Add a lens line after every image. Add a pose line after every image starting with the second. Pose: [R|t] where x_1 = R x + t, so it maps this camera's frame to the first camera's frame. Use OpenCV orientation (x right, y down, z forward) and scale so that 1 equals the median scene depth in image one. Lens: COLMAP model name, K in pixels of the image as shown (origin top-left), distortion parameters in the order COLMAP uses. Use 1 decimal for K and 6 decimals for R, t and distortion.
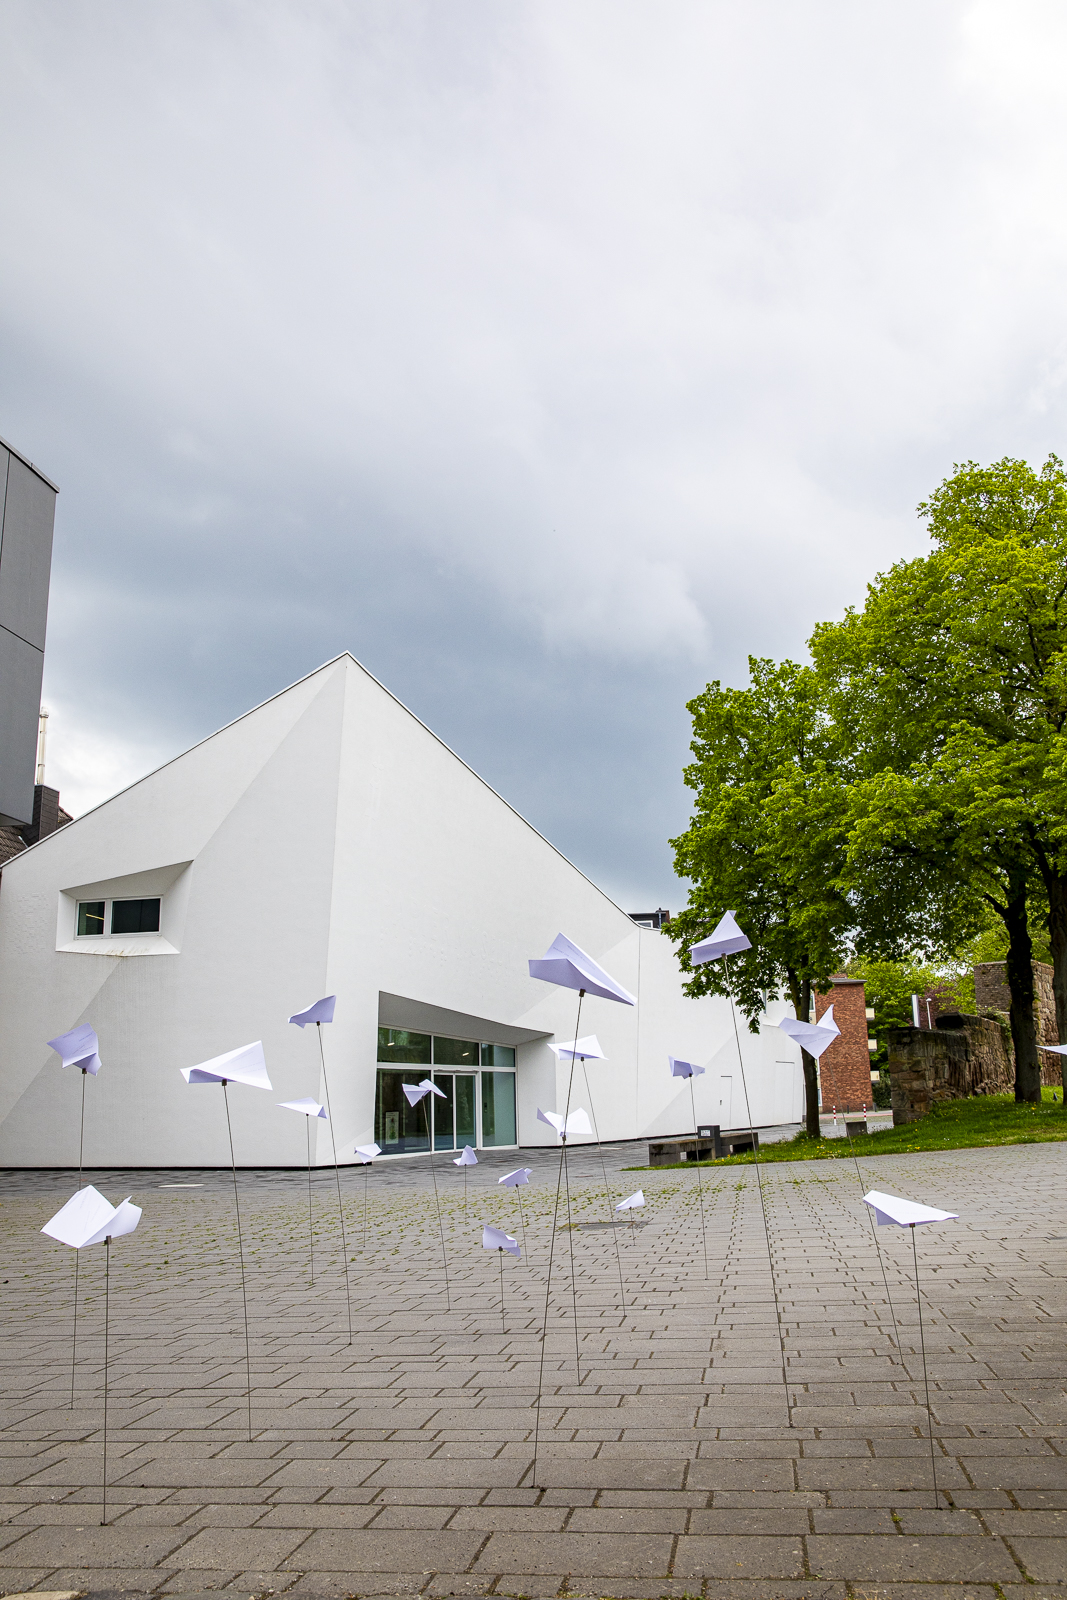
lens RADIAL K [[1255.3, 0, 518.8], [0, 1255.3, 799.6], [0, 0, 1]] dist [-0.085337, 0.096084]
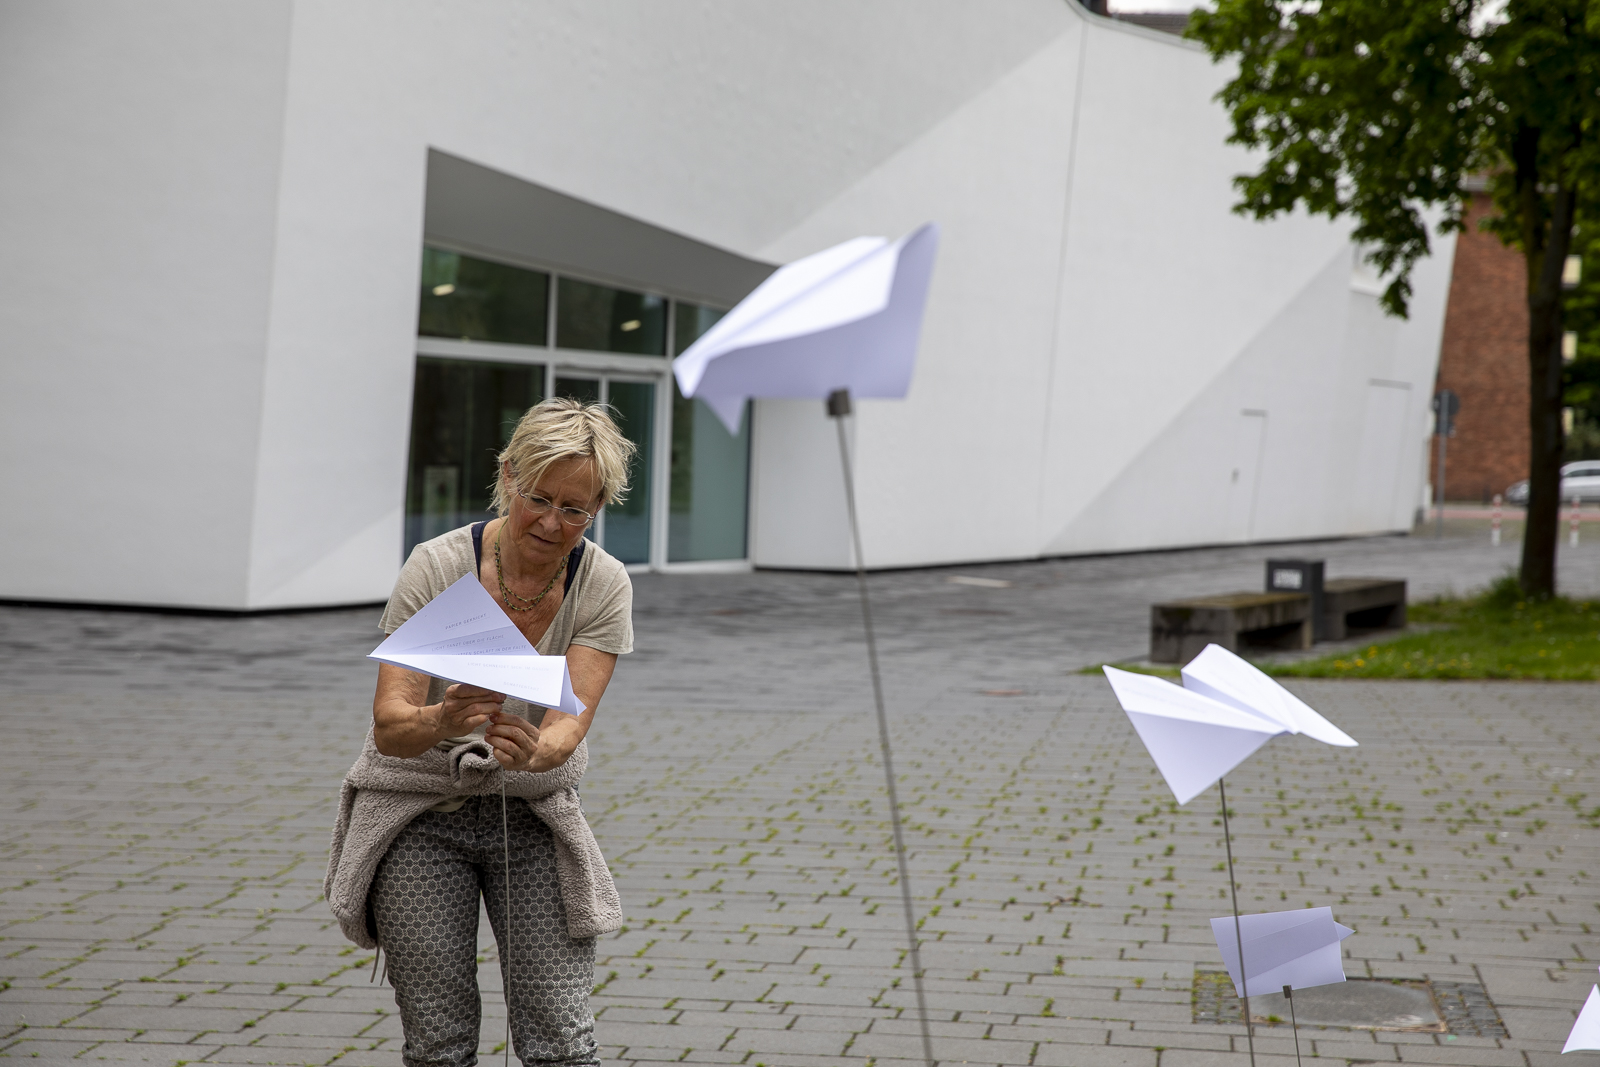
lens RADIAL K [[2968.3, 0, 801.6], [0, 2968.3, 593.6], [0, 0, 1]] dist [0.152710, 0.024337]
pose [[0.997420, 0.053138, 0.048264, -0.037357], [-0.064853, 0.955281, 0.288501, 0.019187], [-0.030775, -0.290887, 0.956262, 0.127527]]
